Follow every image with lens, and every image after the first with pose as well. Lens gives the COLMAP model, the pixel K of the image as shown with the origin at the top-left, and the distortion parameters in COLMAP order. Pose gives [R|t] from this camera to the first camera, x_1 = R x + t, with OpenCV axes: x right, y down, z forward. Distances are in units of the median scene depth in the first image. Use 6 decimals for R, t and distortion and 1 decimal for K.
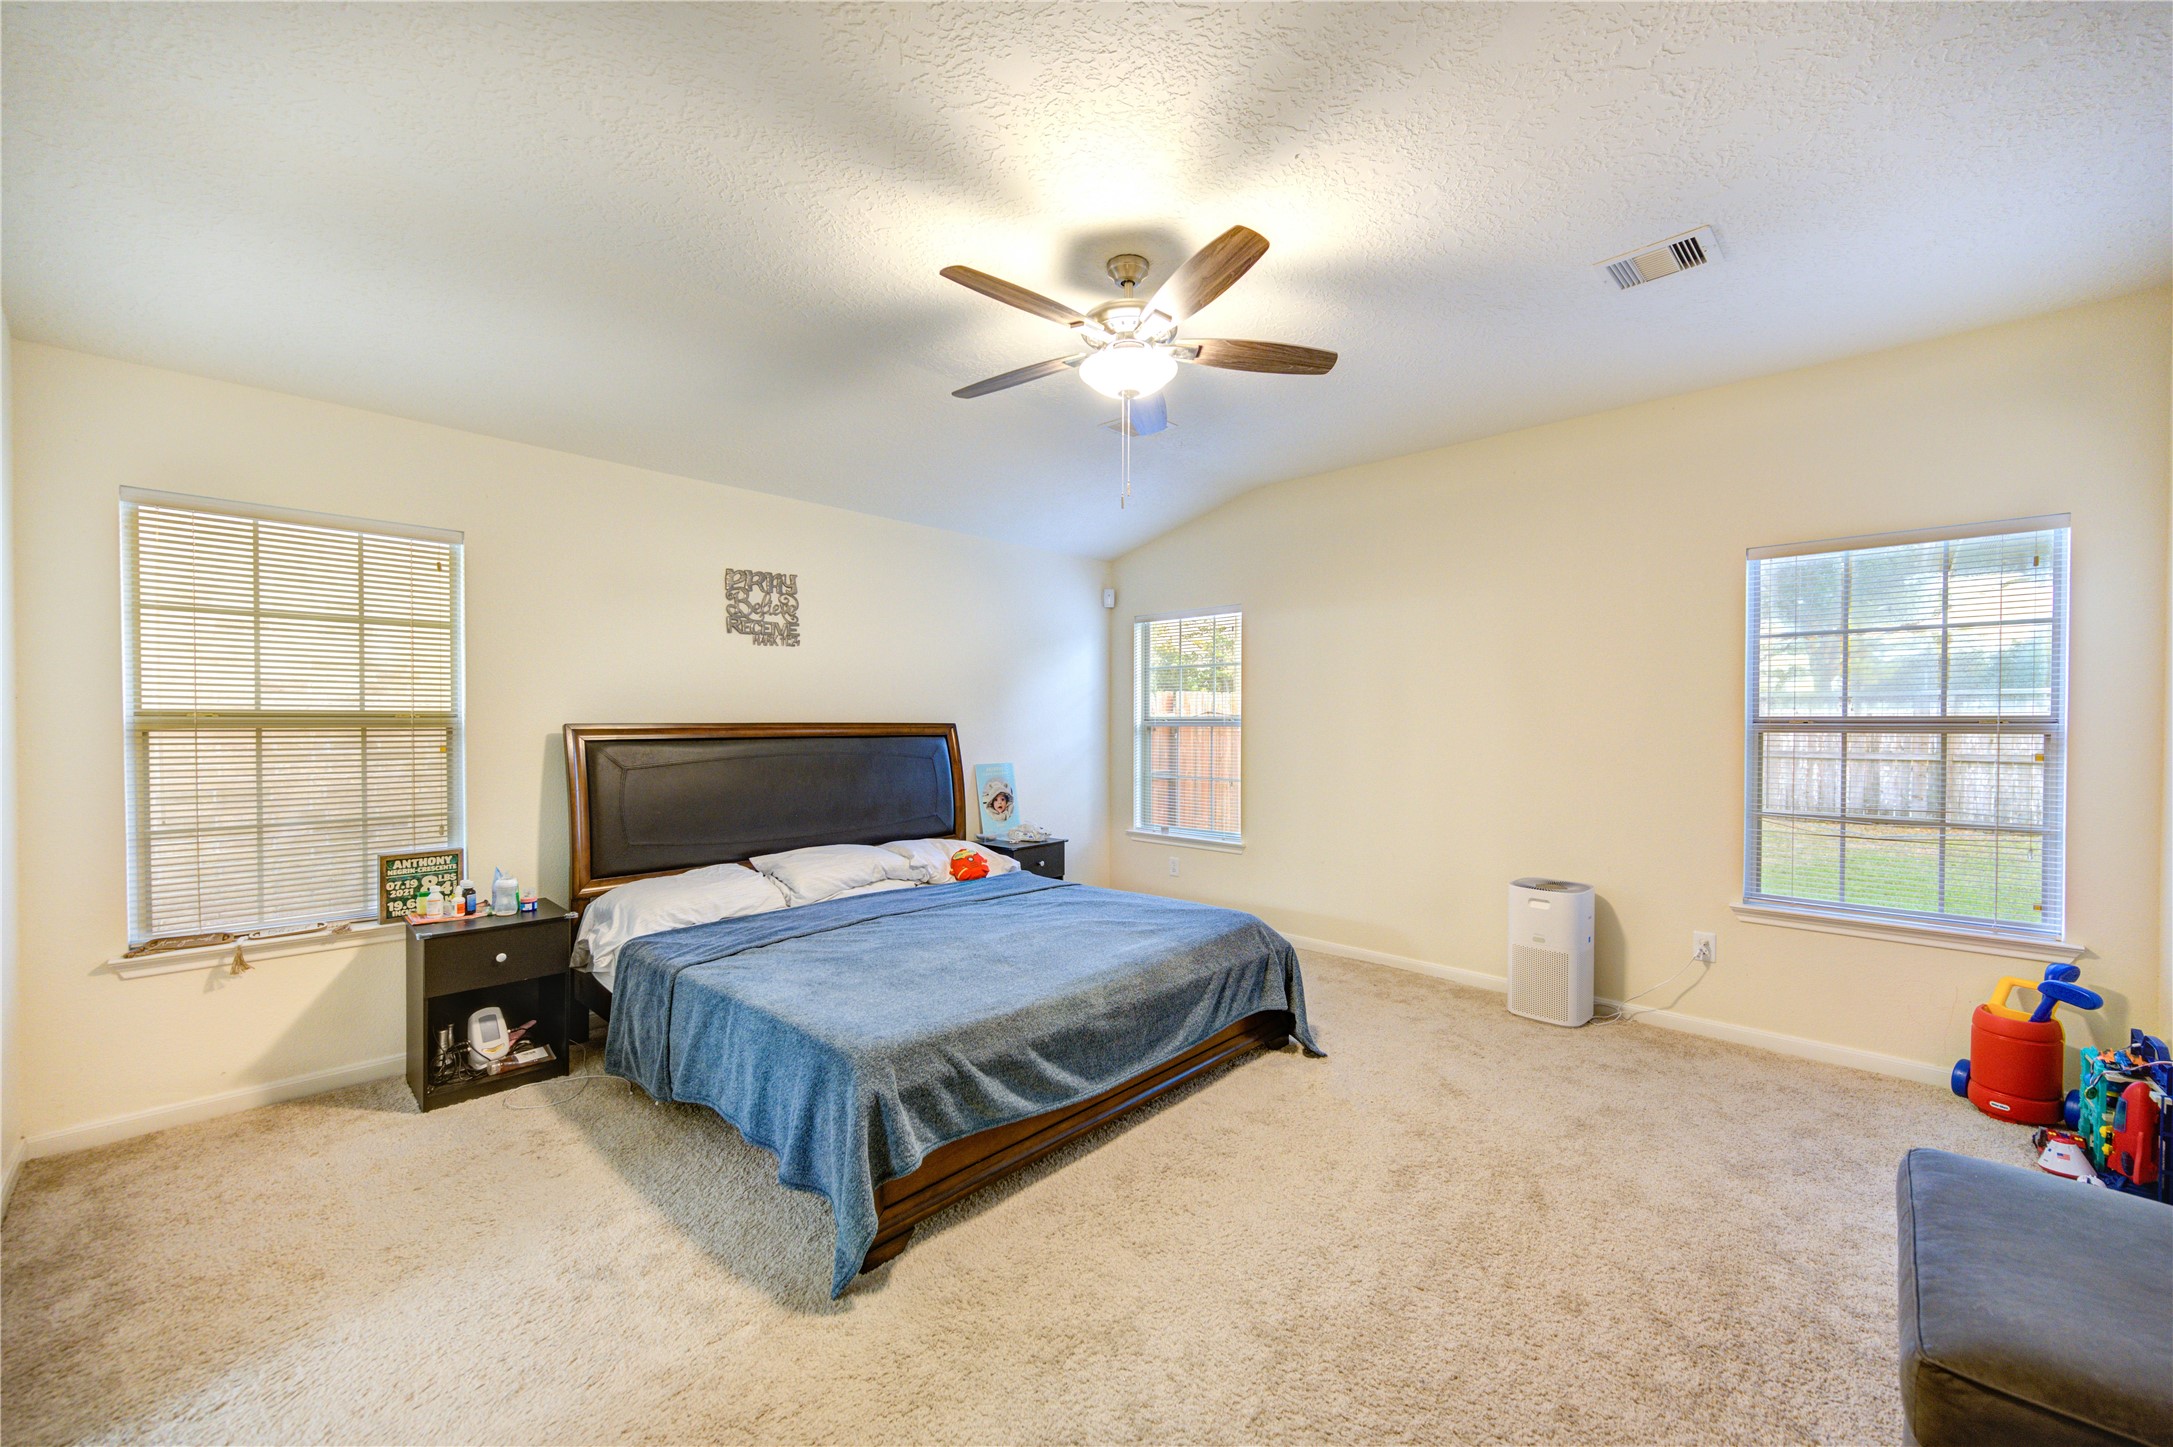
lens RADIAL K [[876.1, 0, 1073.6], [0, 876.1, 728.2], [0, 0, 1]] dist [0.004127, -0.000088]
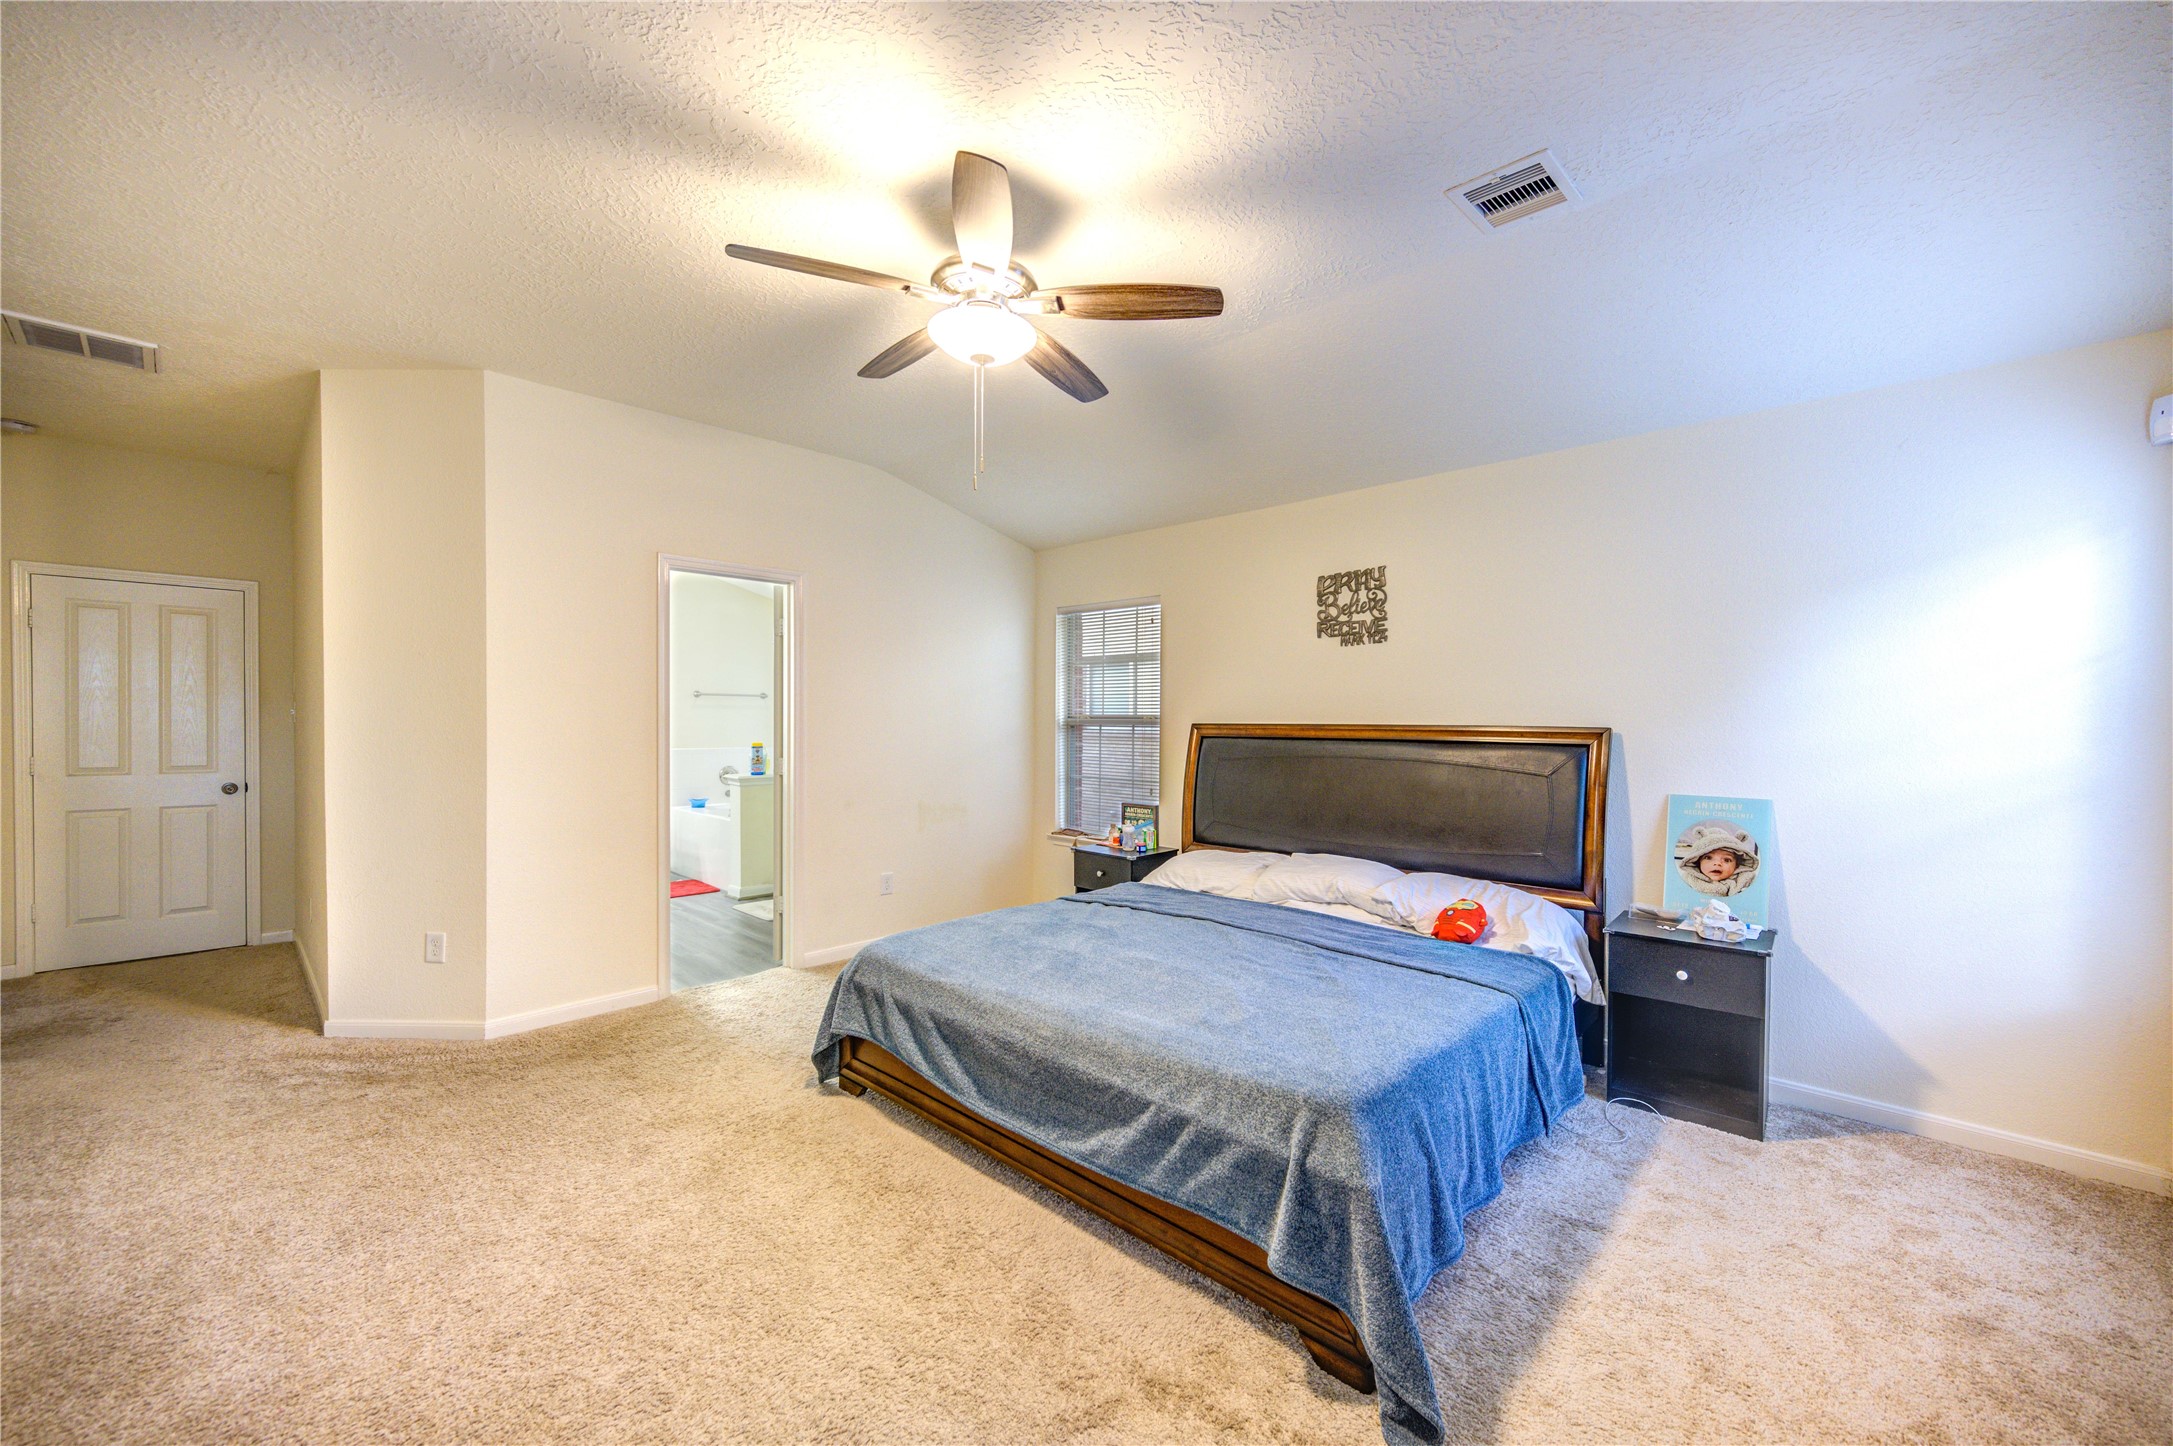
lens RADIAL K [[848.1, 0, 1089.8], [0, 848.1, 724.6], [0, 0, 1]] dist [0.000692, -0.000831]
pose [[-0.012343, 0.003908, -0.999916, 0.727052], [-0.015410, 0.999873, 0.004098, -0.006467], [0.999805, 0.015460, -0.012281, 0.868842]]
